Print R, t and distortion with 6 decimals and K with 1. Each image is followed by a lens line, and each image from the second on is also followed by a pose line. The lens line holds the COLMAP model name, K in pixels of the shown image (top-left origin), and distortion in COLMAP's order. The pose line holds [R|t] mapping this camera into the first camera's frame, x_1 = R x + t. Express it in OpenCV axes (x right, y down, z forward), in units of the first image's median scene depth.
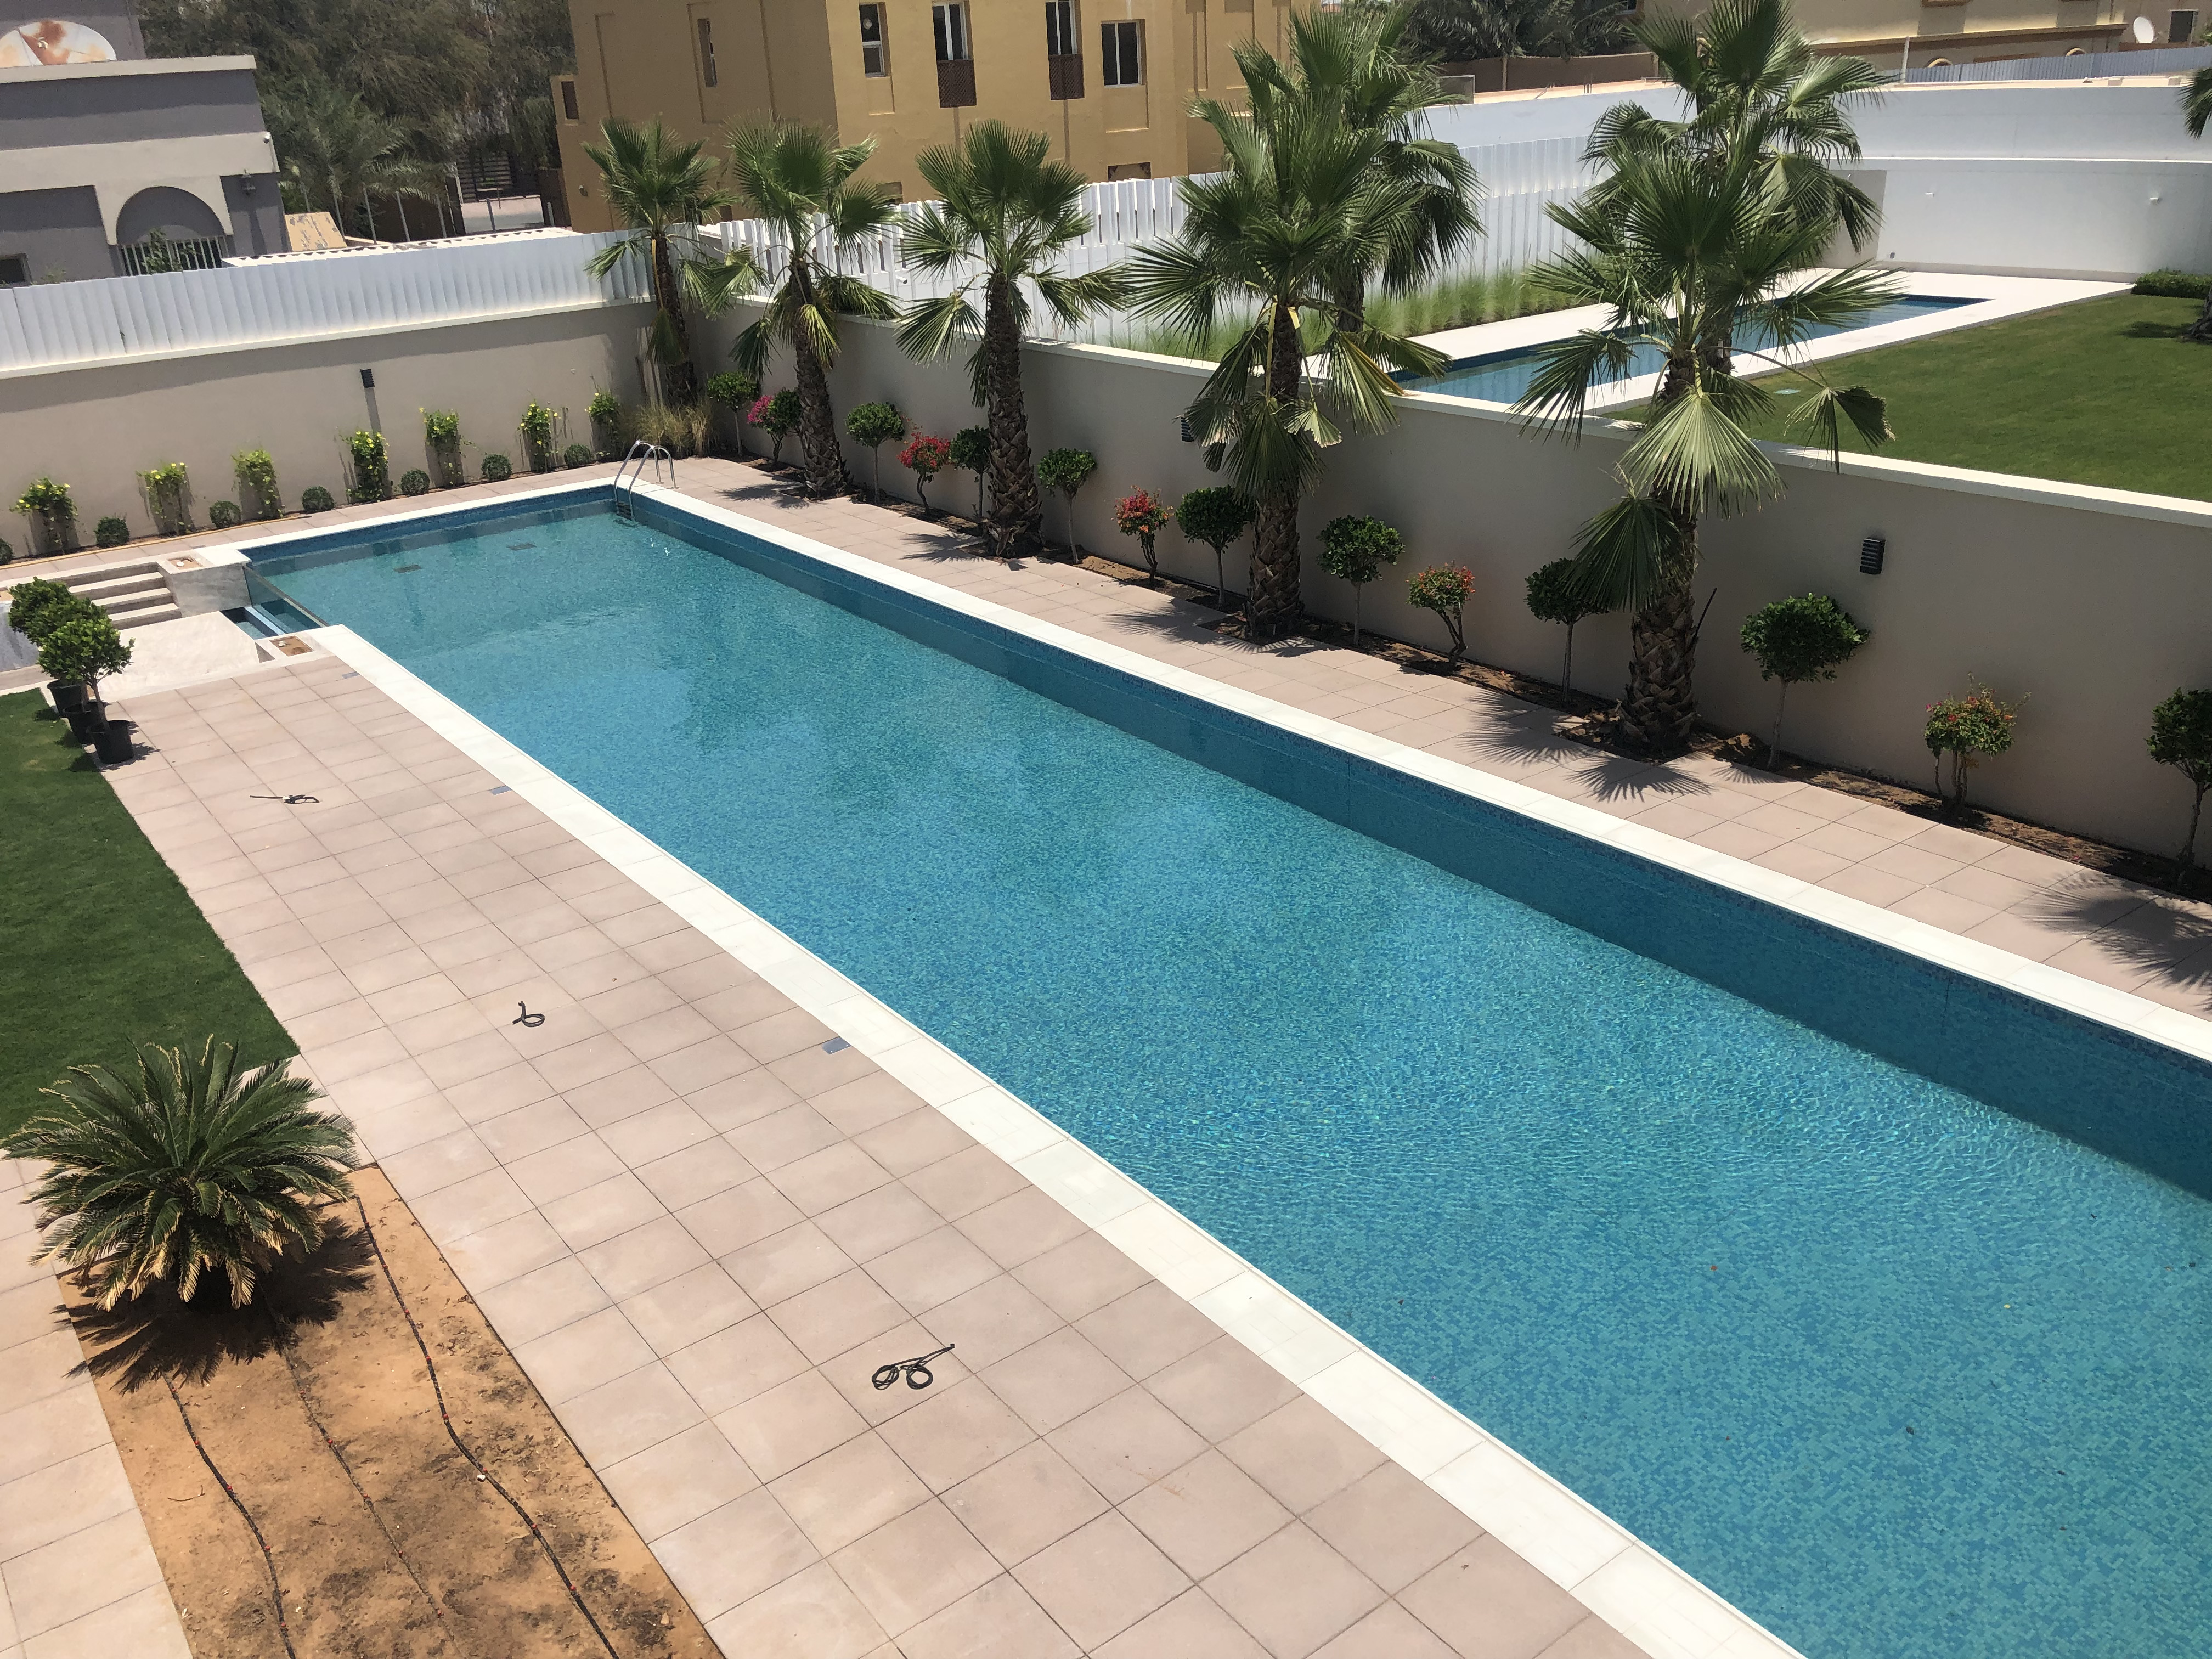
lens RADIAL K [[1845.8, 0, 1099.8], [0, 1845.8, 825.8], [0, 0, 1]] dist [0.021733, -0.006479]
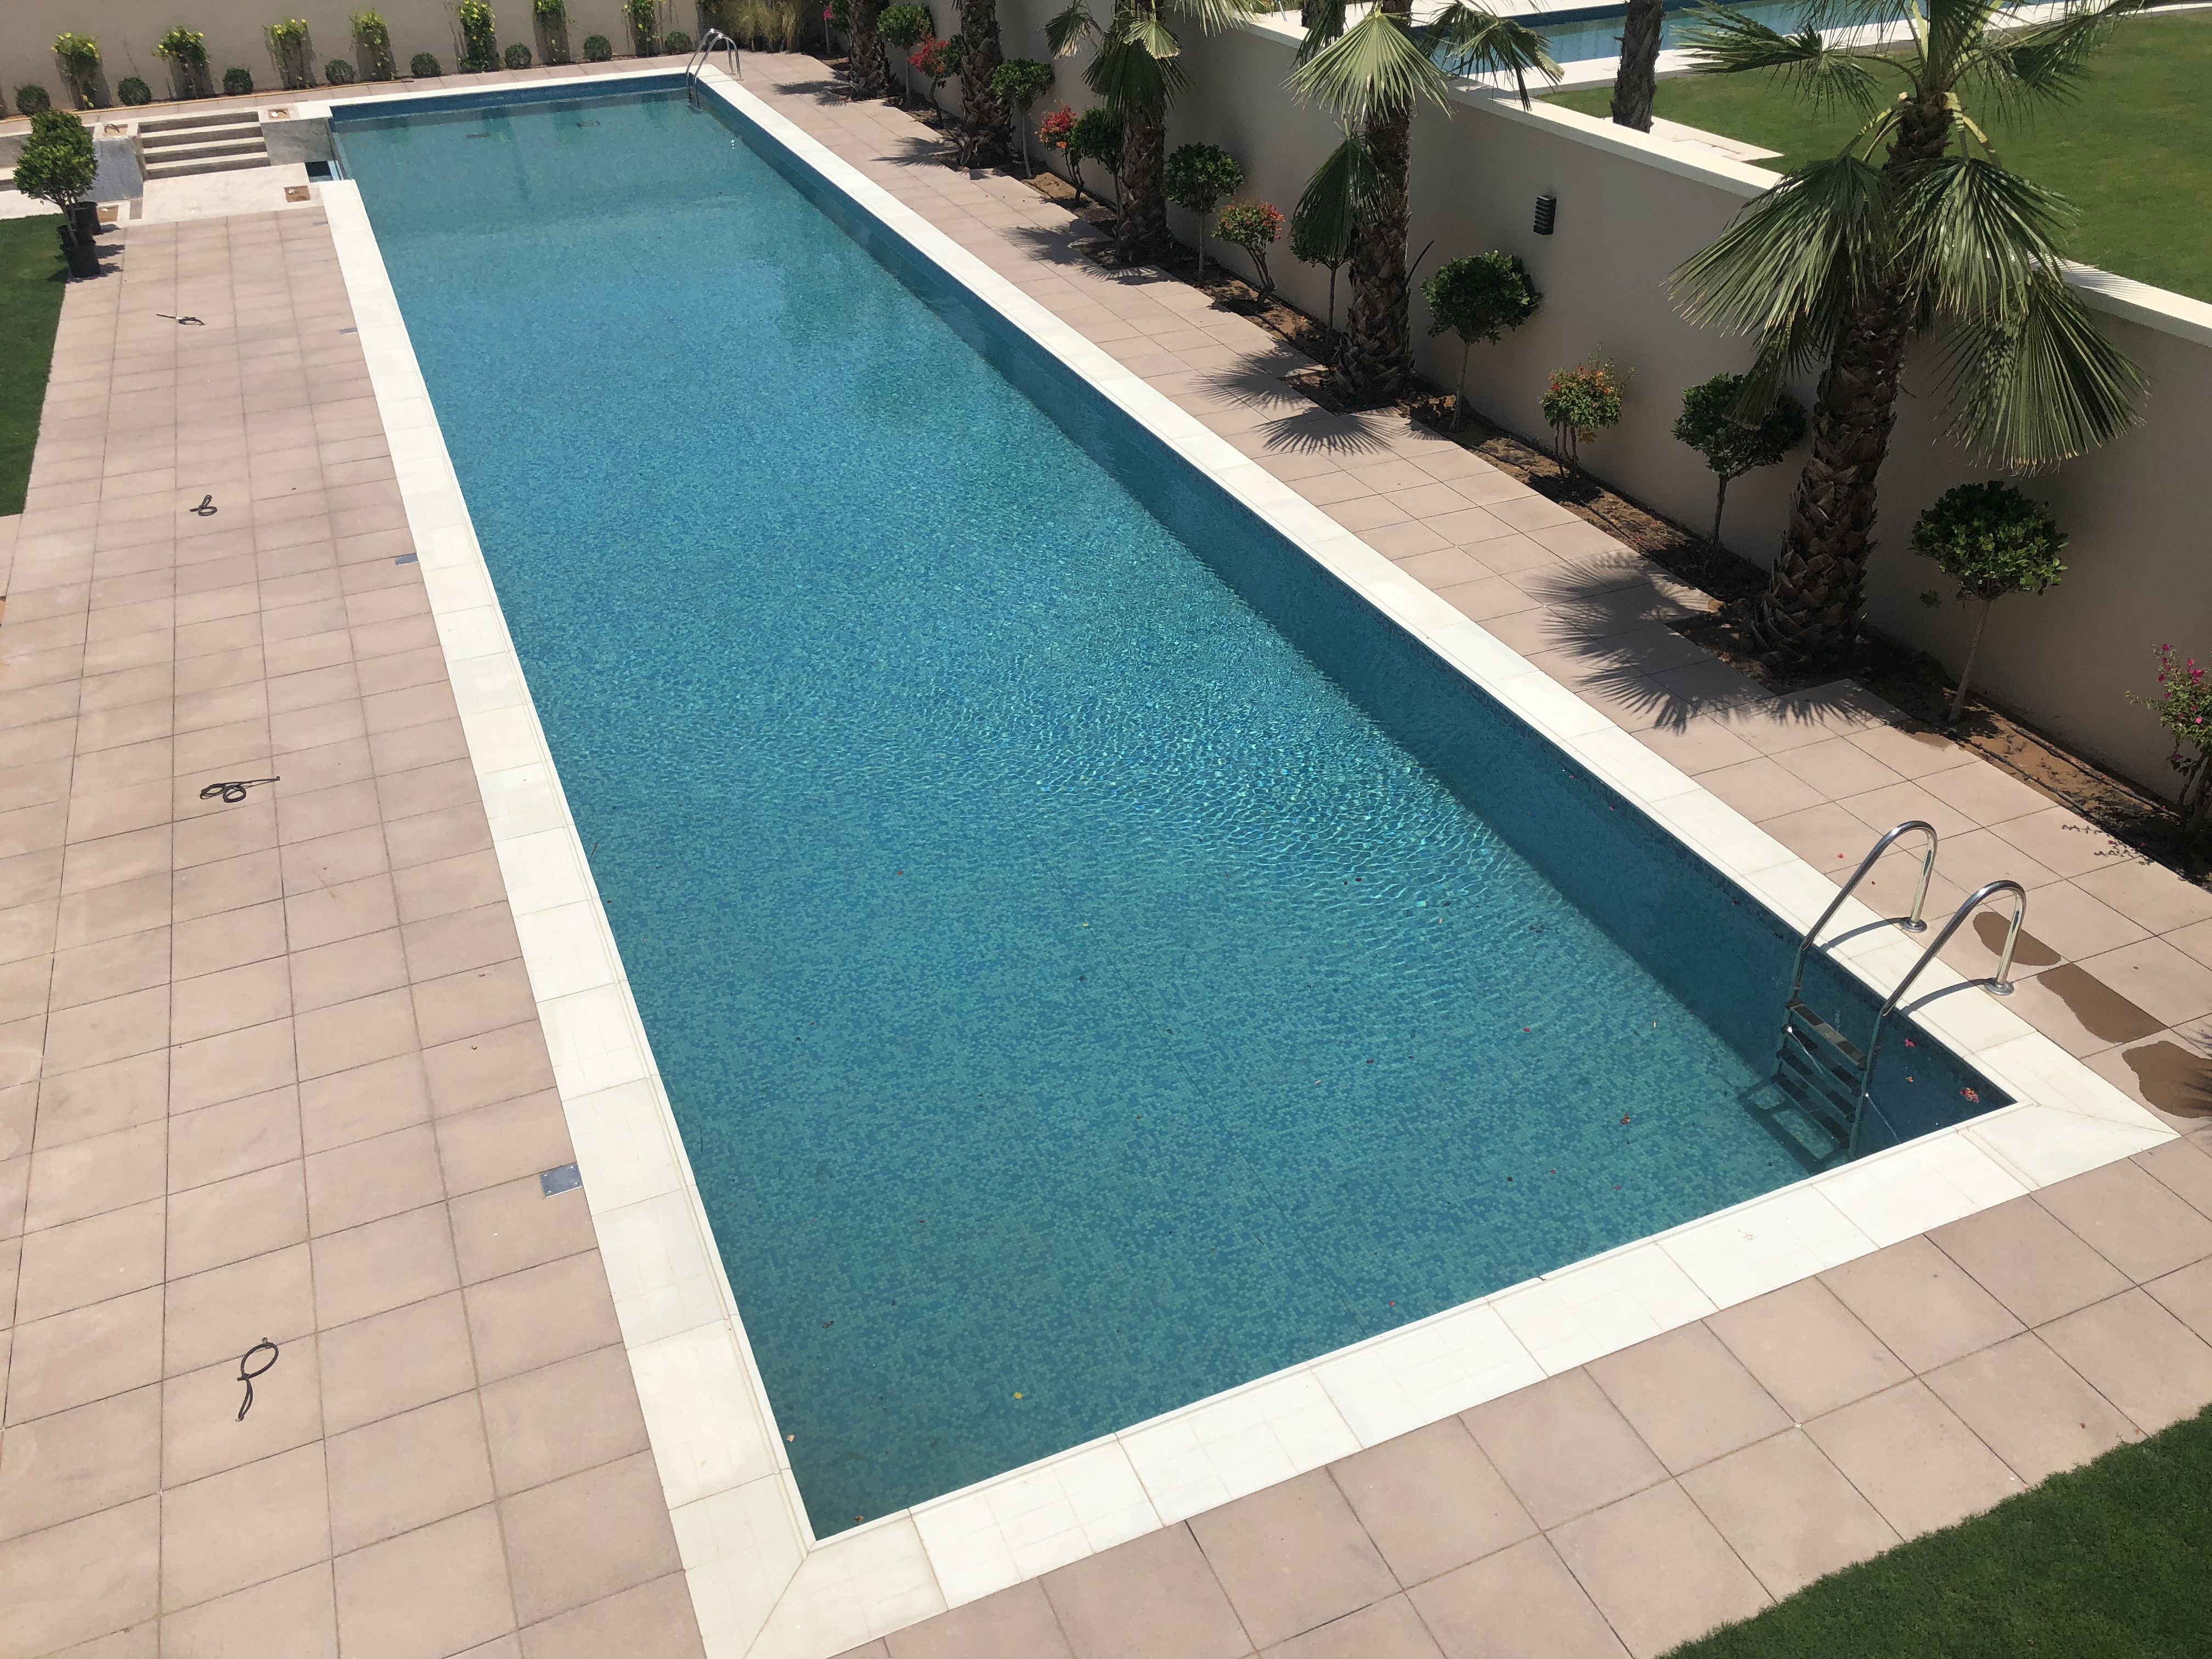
lens RADIAL K [[1842.3, 0, 1109.5], [0, 1842.3, 834.7], [0, 0, 1]] dist [0.018331, -0.002506]
pose [[0.971904, 0.148300, -0.182783, 0.361387], [-0.112388, 0.974698, 0.193219, 0.009675], [0.206813, -0.167247, 0.963980, -0.040082]]
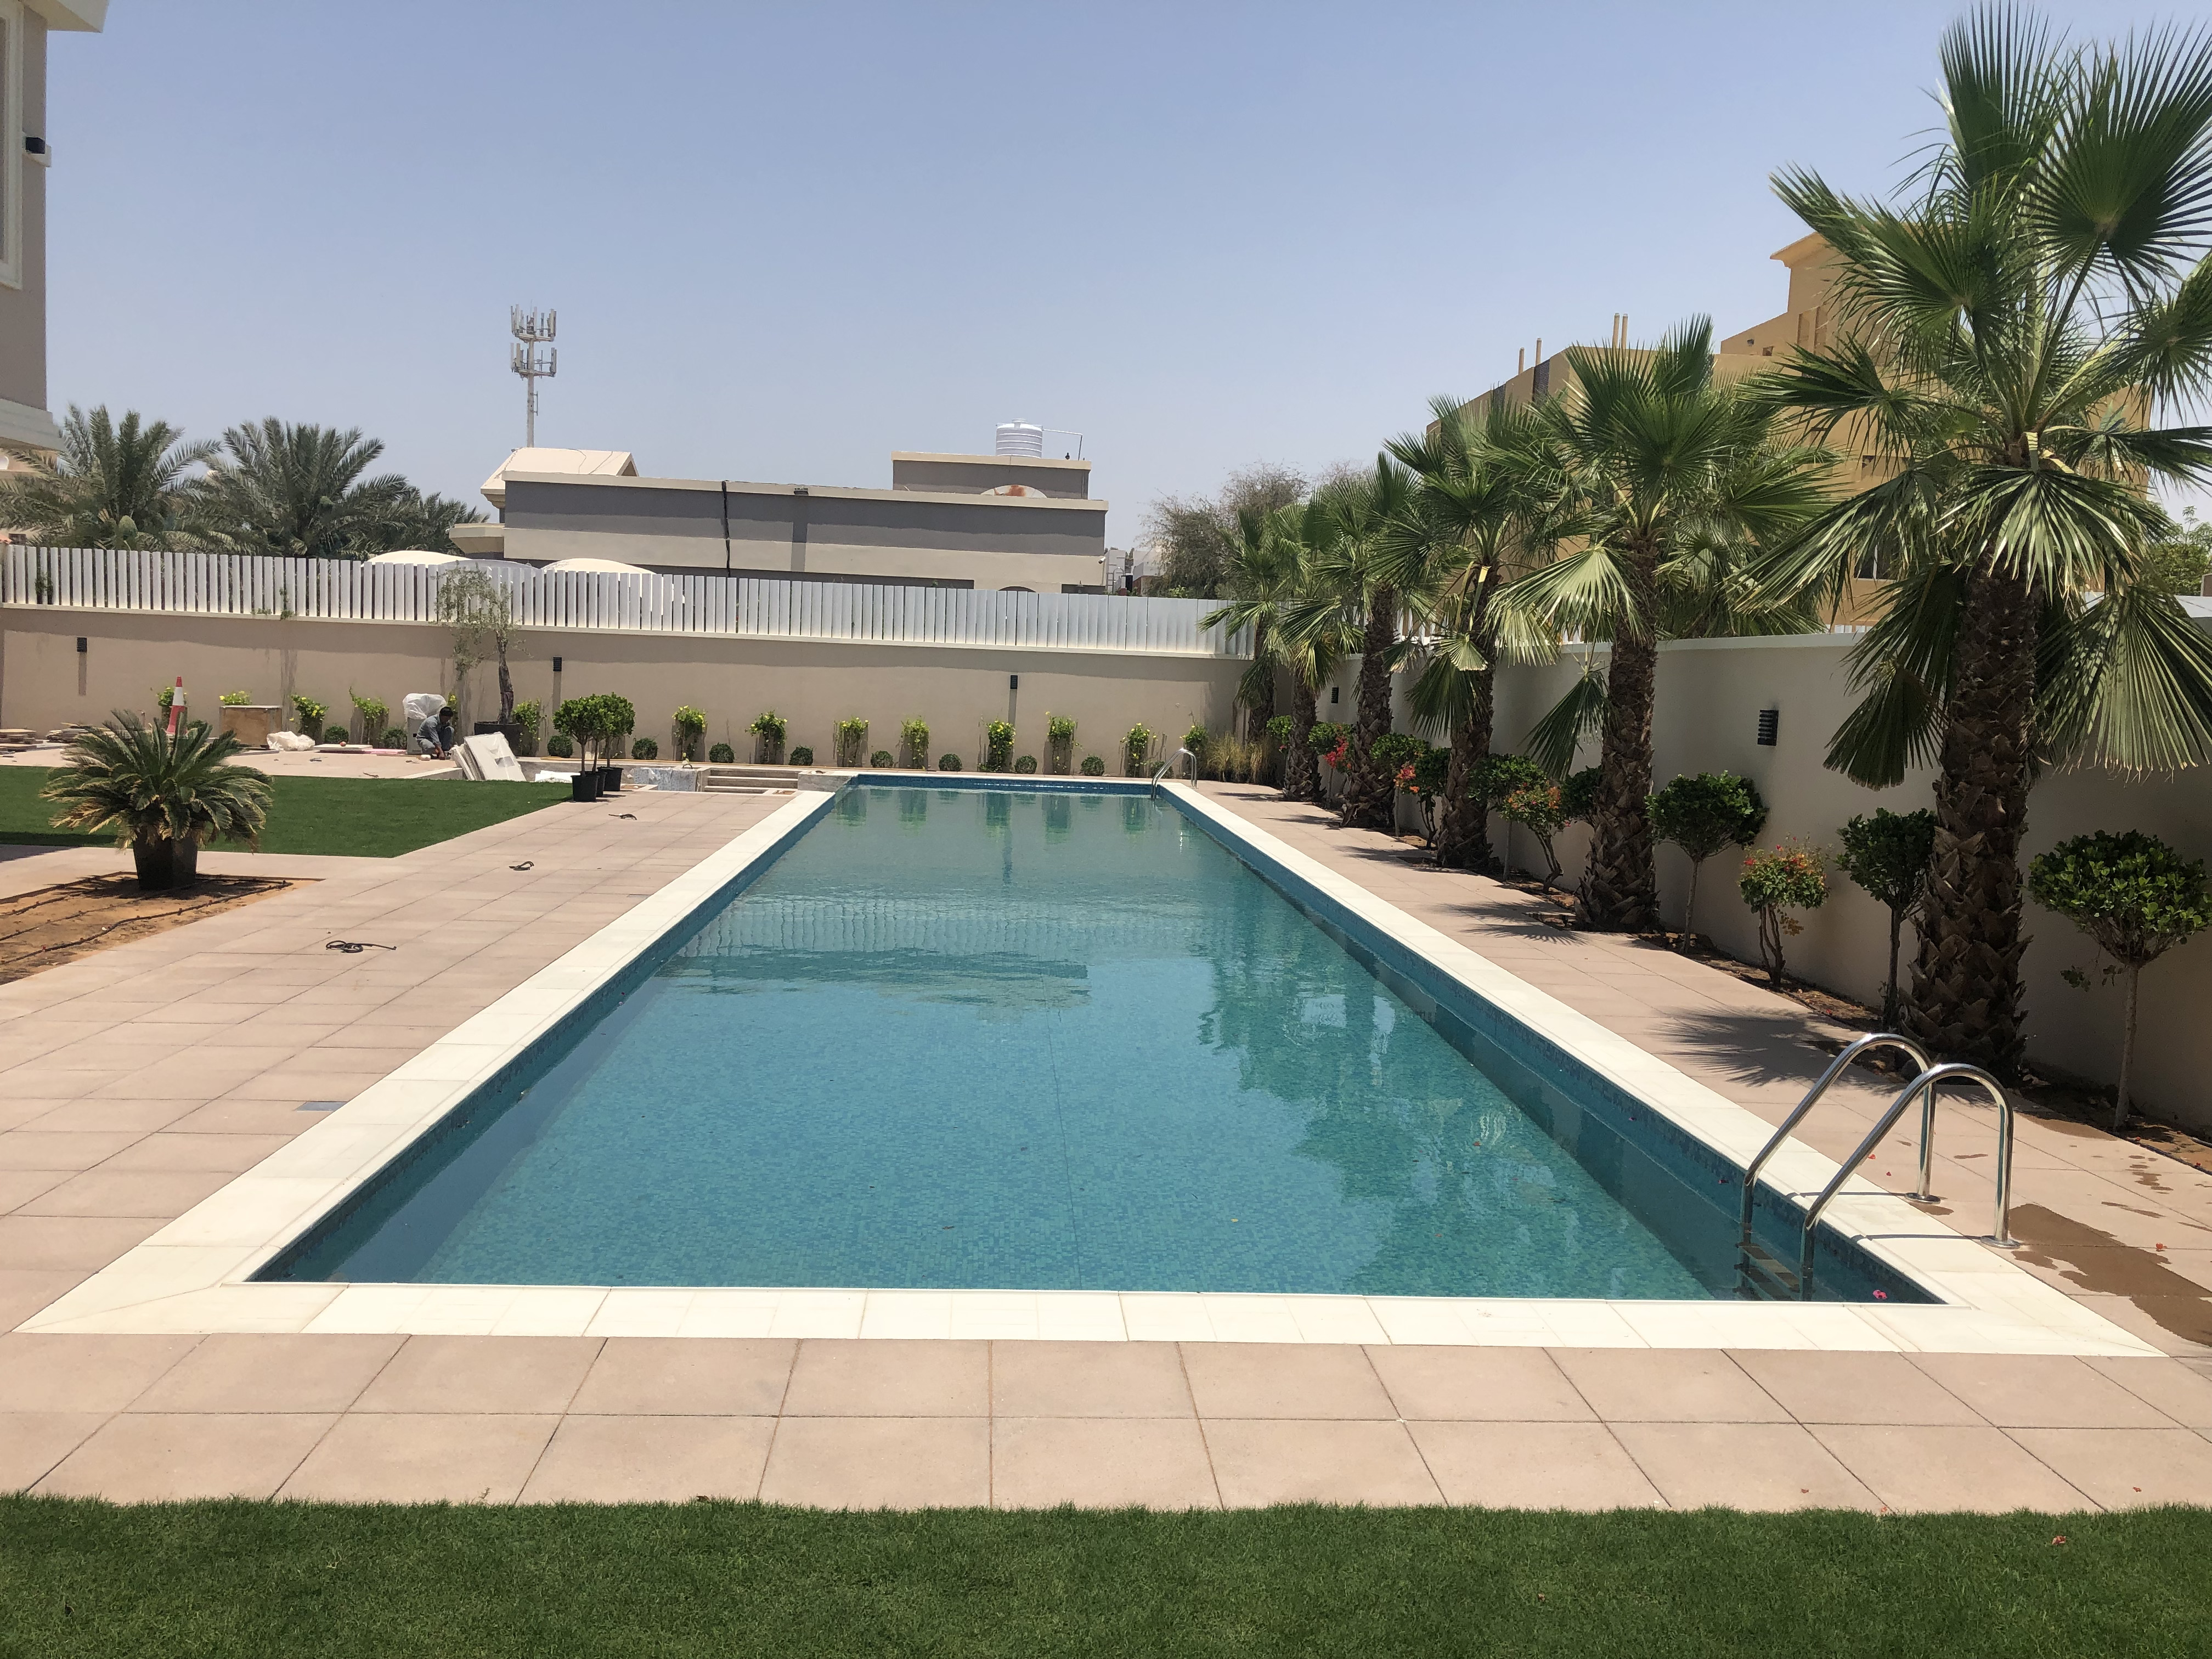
lens RADIAL K [[1834.9, 0, 1115.0], [0, 1834.9, 826.1], [0, 0, 1]] dist [0.034269, 0.005876]
pose [[0.838855, 0.126323, -0.529495, 0.556977], [-0.281743, 0.933035, -0.223756, 0.184207], [0.465772, 0.336880, 0.818271, 0.059107]]
